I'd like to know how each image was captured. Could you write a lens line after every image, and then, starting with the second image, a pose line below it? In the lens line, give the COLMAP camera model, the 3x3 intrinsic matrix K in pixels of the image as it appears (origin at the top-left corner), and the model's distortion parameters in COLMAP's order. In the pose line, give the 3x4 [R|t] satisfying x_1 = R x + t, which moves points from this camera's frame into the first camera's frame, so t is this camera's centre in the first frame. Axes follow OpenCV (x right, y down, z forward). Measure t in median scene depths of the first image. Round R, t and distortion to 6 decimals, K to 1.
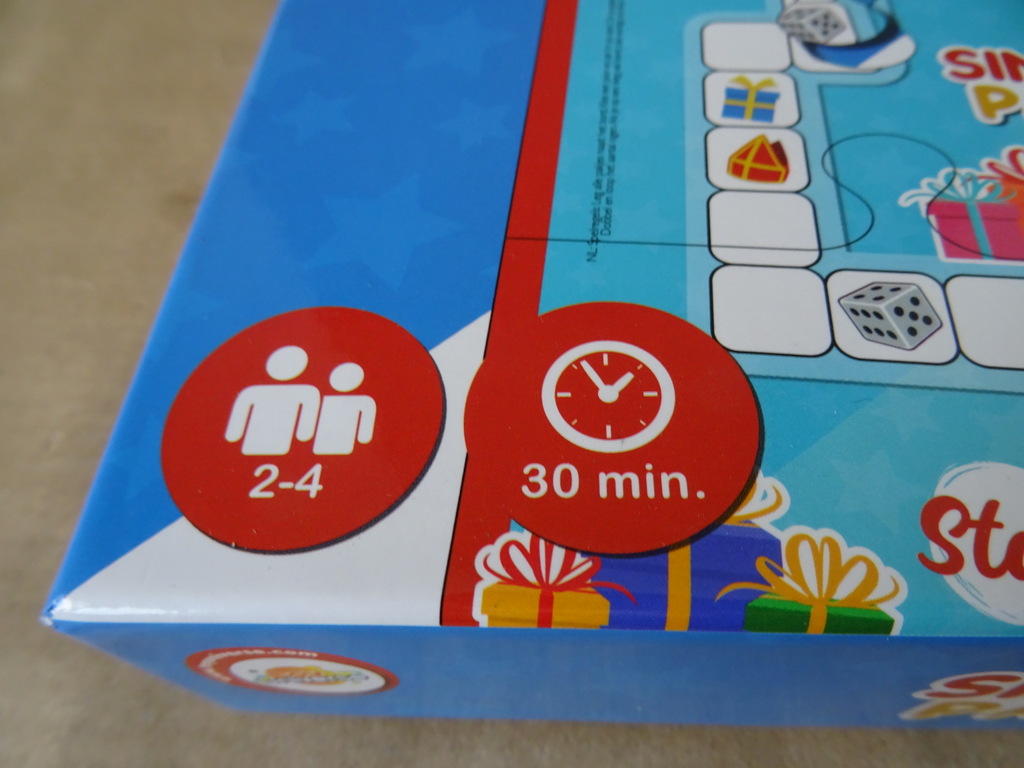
lens RADIAL K [[721.6, 0, 513.4], [0, 721.6, 398.2], [0, 0, 1]] dist [0.004916, -0.002366]
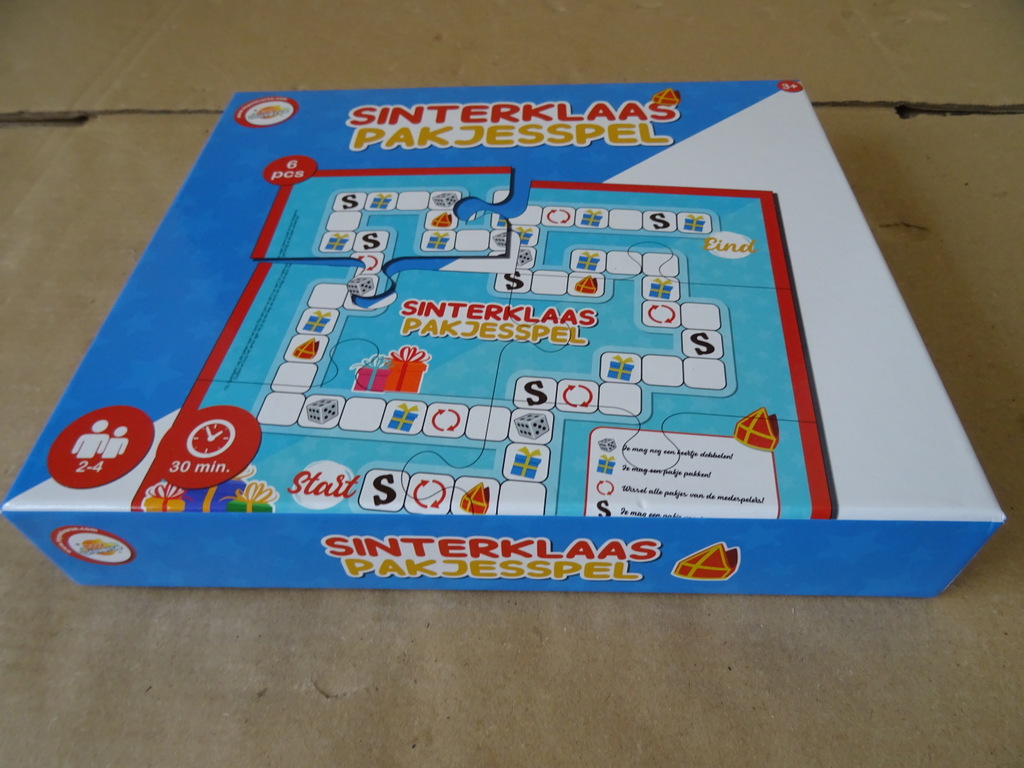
lens RADIAL K [[733.2, 0, 511.4], [0, 733.2, 384.0], [0, 0, 1]] dist [0.004621, -0.004465]
pose [[0.999733, 0.011735, 0.019887, 1.244893], [-0.008775, 0.989701, -0.142884, 0.184068], [-0.021359, 0.142672, 0.989540, -1.888324]]
